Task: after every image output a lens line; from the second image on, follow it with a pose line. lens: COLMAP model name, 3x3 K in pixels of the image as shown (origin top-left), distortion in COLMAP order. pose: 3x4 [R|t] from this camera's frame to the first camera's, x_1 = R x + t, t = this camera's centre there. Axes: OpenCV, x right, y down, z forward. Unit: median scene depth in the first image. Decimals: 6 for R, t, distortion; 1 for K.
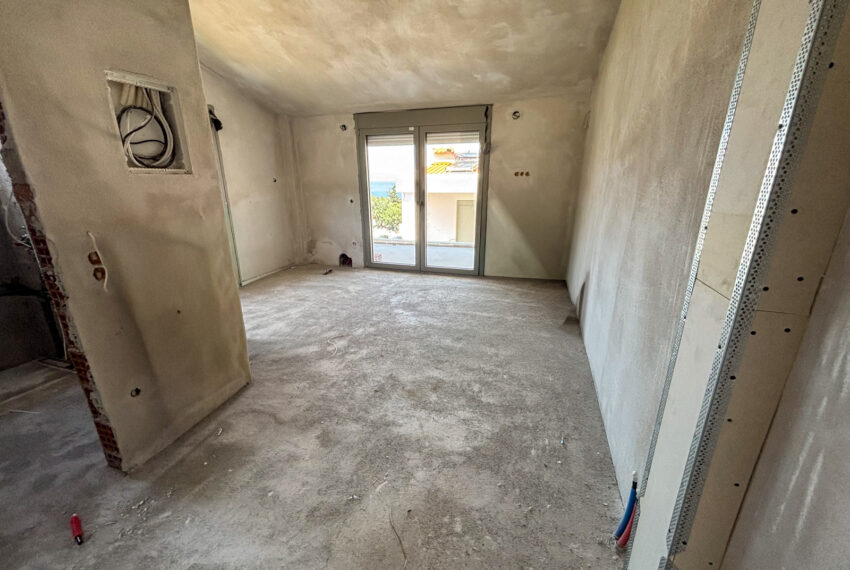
lens RADIAL K [[344.8, 0, 425.0], [0, 344.8, 285.0], [0, 0, 1]] dist [-0.000700, -0.000134]
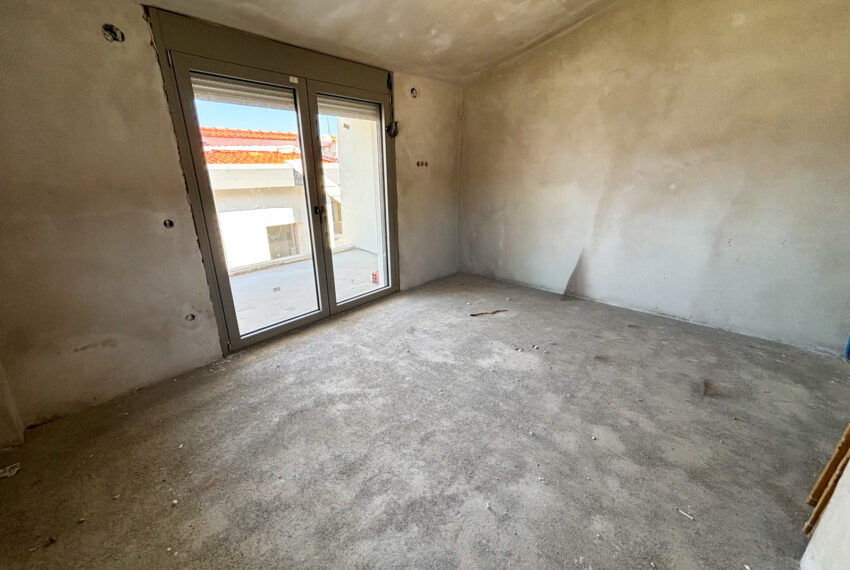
lens RADIAL K [[343.5, 0, 424.3], [0, 343.5, 283.5], [0, 0, 1]] dist [-0.001817, -0.000575]
pose [[0.386855, -0.291286, 0.874926, -0.582595], [0.277371, 0.941617, 0.190847, -0.204658], [-0.879436, 0.168849, 0.445063, 0.670972]]
